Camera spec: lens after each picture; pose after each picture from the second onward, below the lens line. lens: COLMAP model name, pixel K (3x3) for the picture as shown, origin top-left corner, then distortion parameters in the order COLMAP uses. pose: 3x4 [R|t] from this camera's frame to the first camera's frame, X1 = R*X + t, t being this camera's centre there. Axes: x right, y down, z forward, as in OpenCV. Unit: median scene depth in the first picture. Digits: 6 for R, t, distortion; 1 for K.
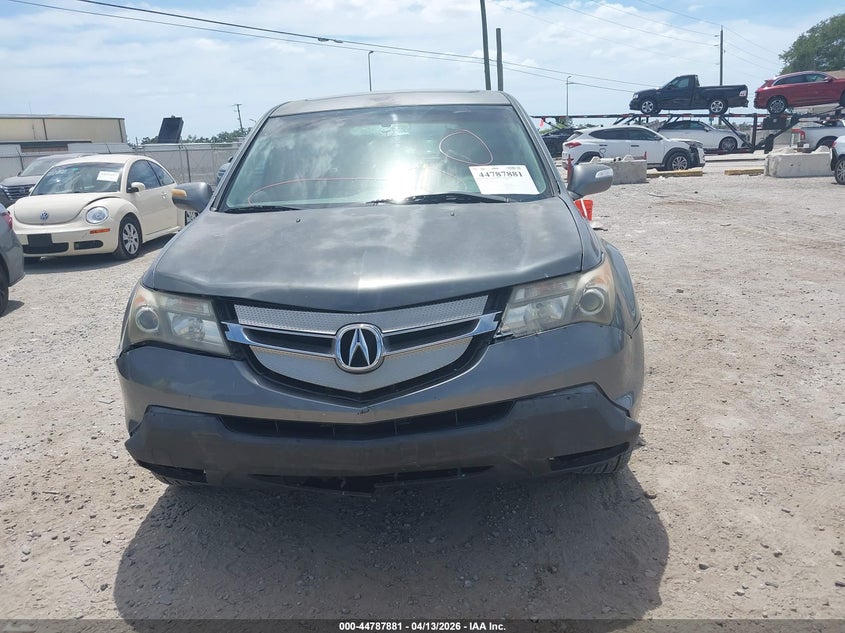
lens RADIAL K [[686.7, 0, 421.9], [0, 686.7, 320.8], [0, 0, 1]] dist [-0.002045, -0.007224]
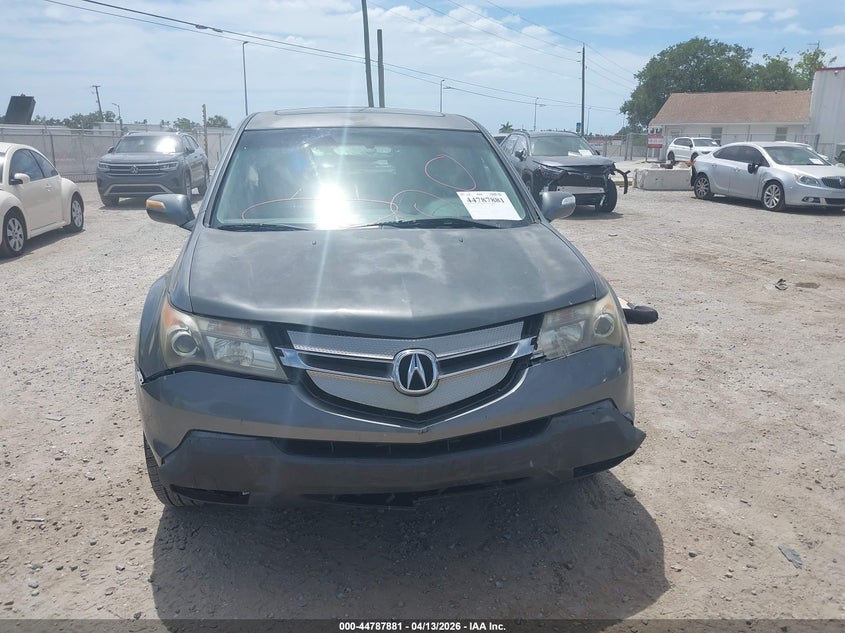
lens RADIAL K [[686.7, 0, 422.6], [0, 686.7, 311.6], [0, 0, 1]] dist [-0.002045, -0.007224]
pose [[0.981137, 0.002423, 0.193297, -0.228578], [-0.001191, 0.999978, -0.006489, -0.037897], [-0.193309, 0.006137, 0.981119, -0.042268]]
